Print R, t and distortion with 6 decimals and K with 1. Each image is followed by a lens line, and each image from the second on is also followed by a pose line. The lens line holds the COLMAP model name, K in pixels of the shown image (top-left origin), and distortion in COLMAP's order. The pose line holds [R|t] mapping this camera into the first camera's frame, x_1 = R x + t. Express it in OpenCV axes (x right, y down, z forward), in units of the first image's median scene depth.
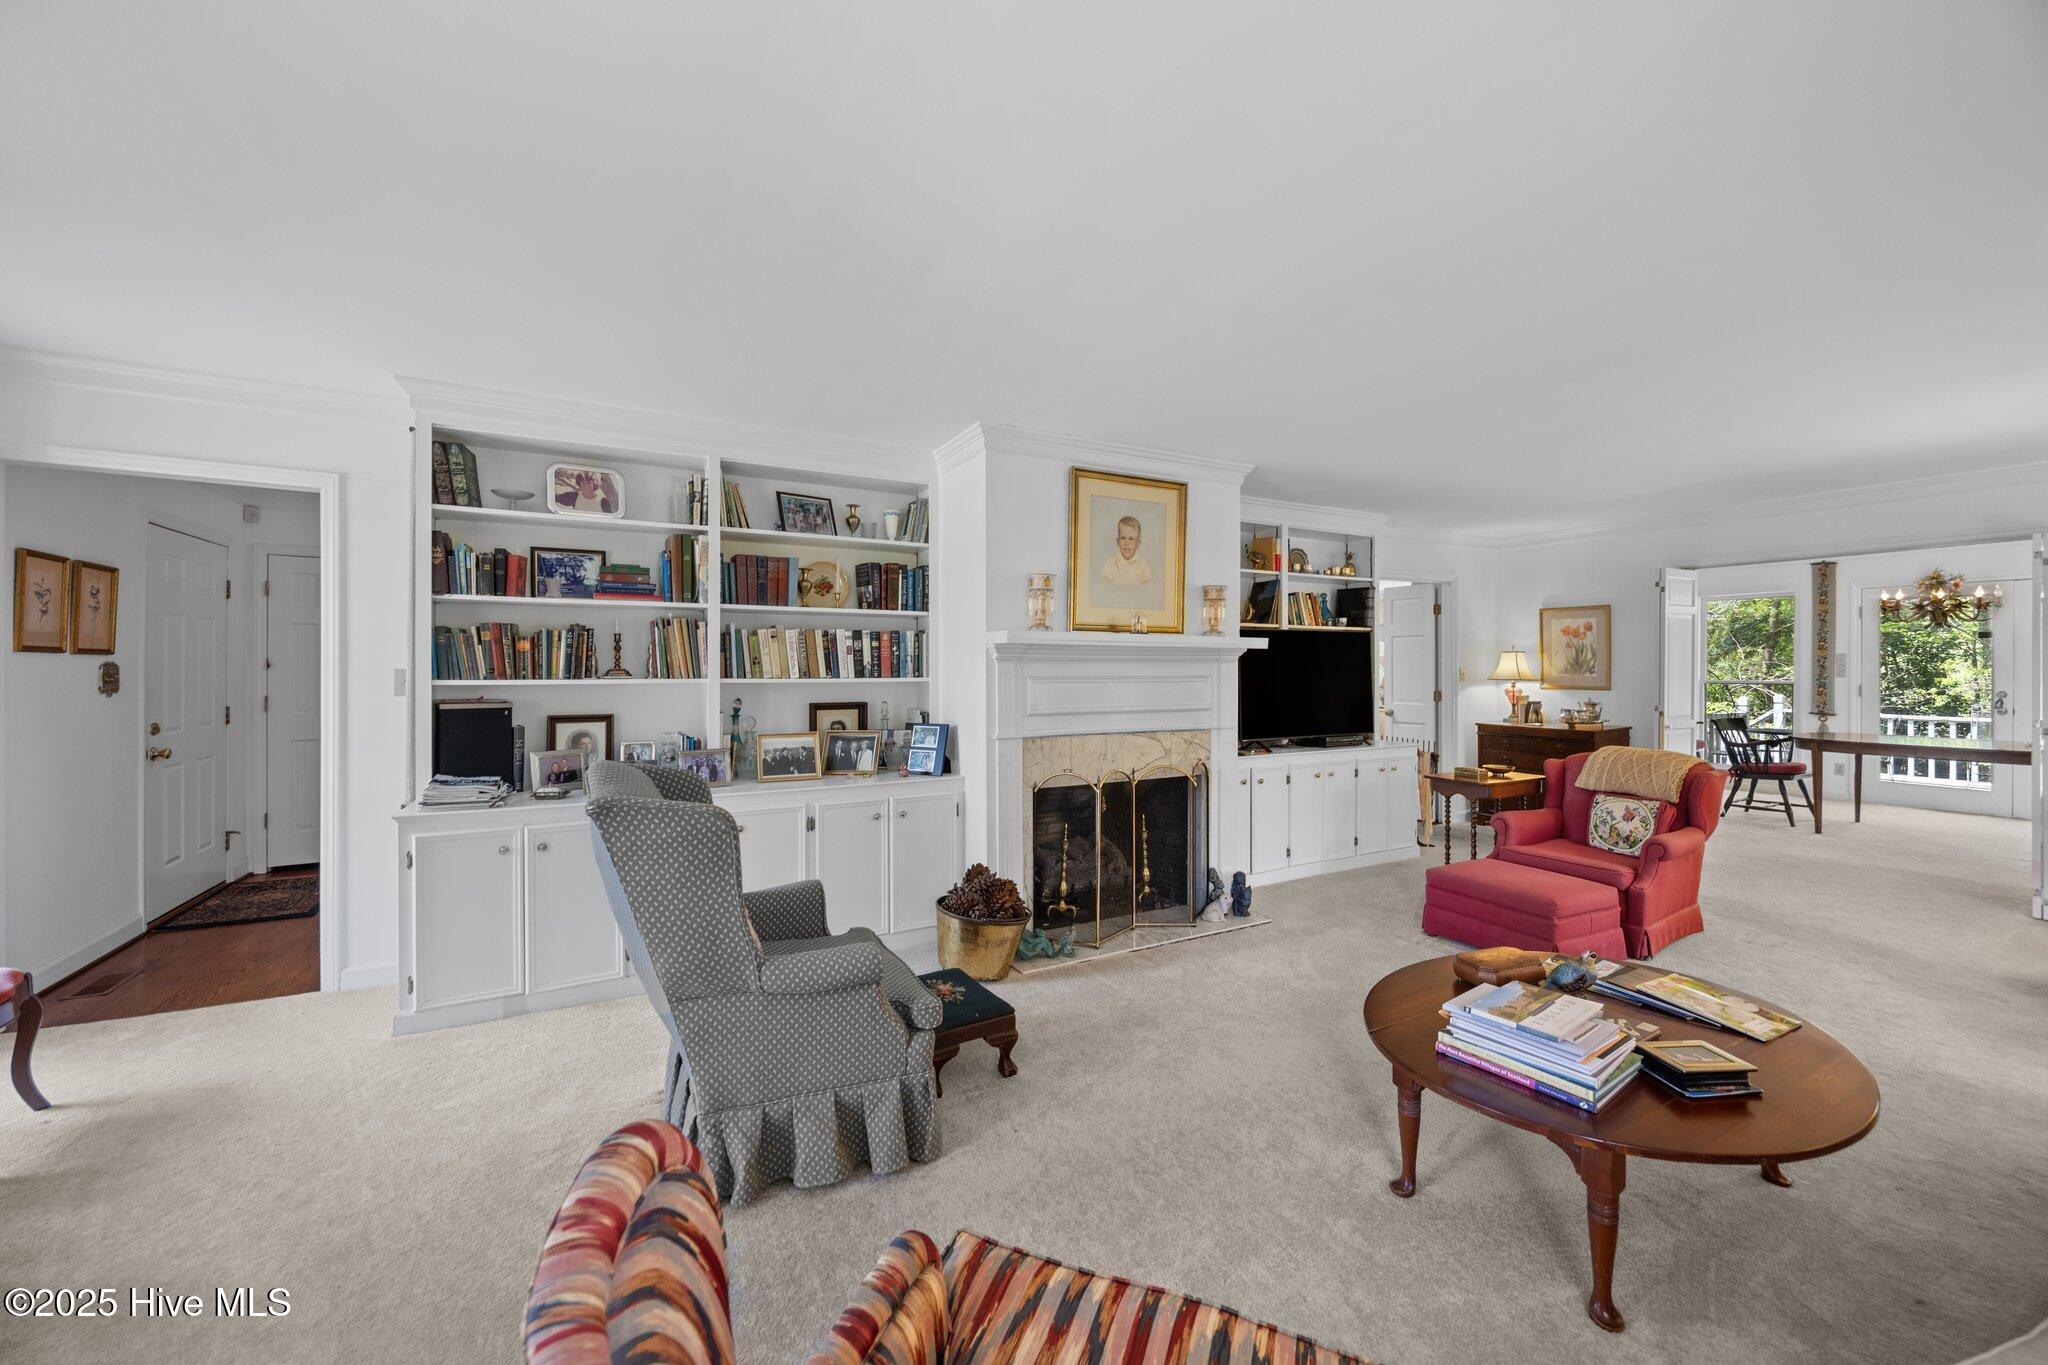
lens RADIAL K [[779.1, 0, 1020.2], [0, 779.1, 665.9], [0, 0, 1]] dist [-0.000318, 0.000017]
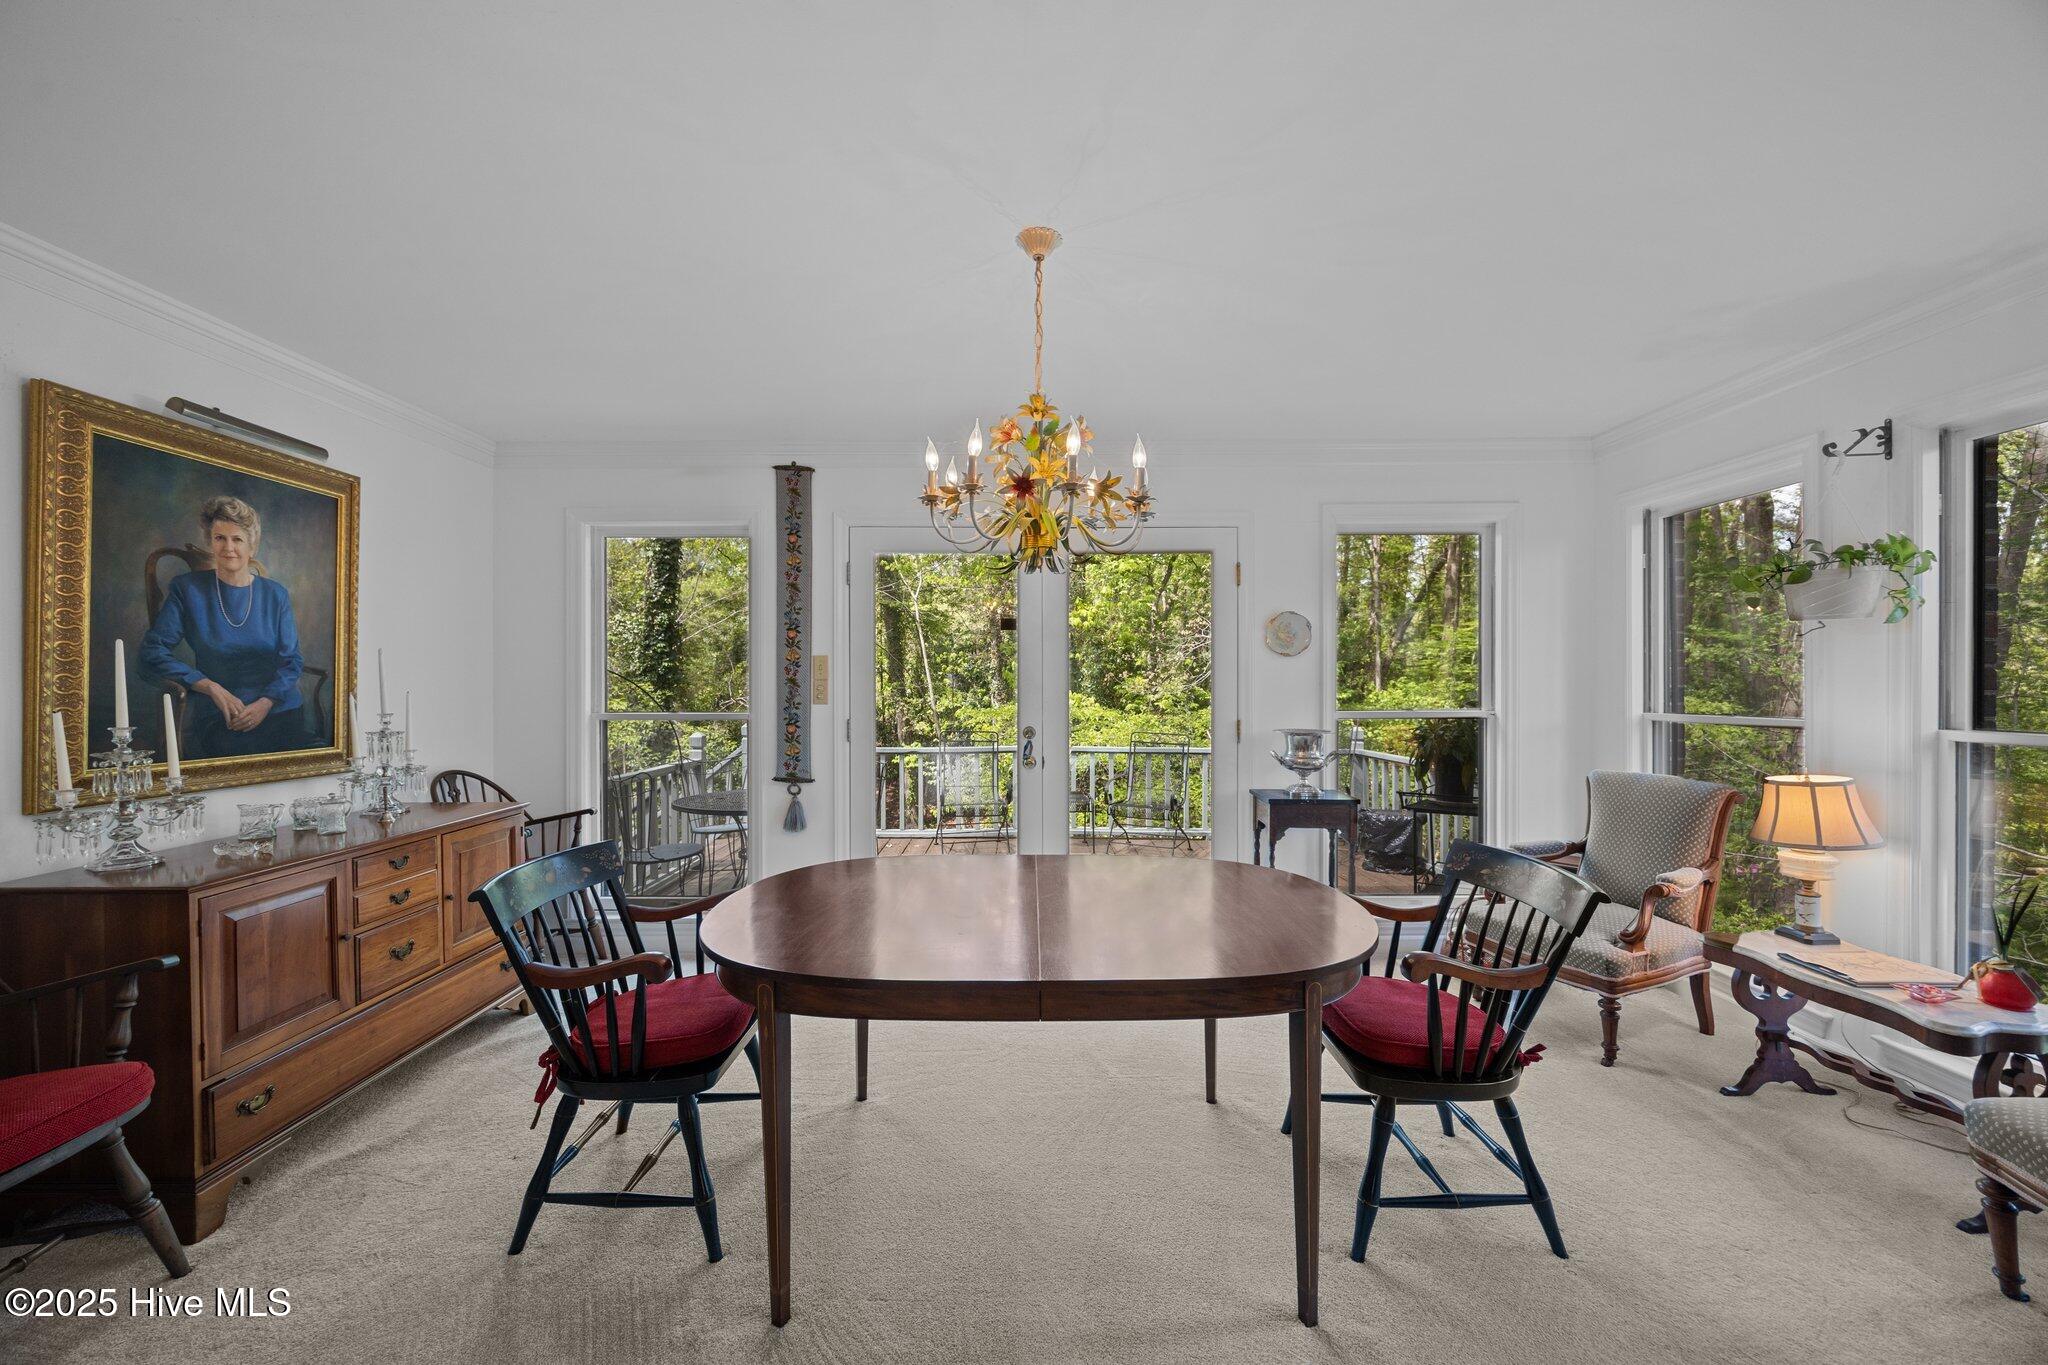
lens RADIAL K [[781.1, 0, 1023.4], [0, 781.1, 677.4], [0, 0, 1]] dist [-0.000735, 0.000020]
pose [[0.466903, -0.003538, 0.884301, 0.679017], [0.003762, 0.999991, 0.002015, -0.002635], [-0.884300, 0.002386, 0.466912, 0.657489]]
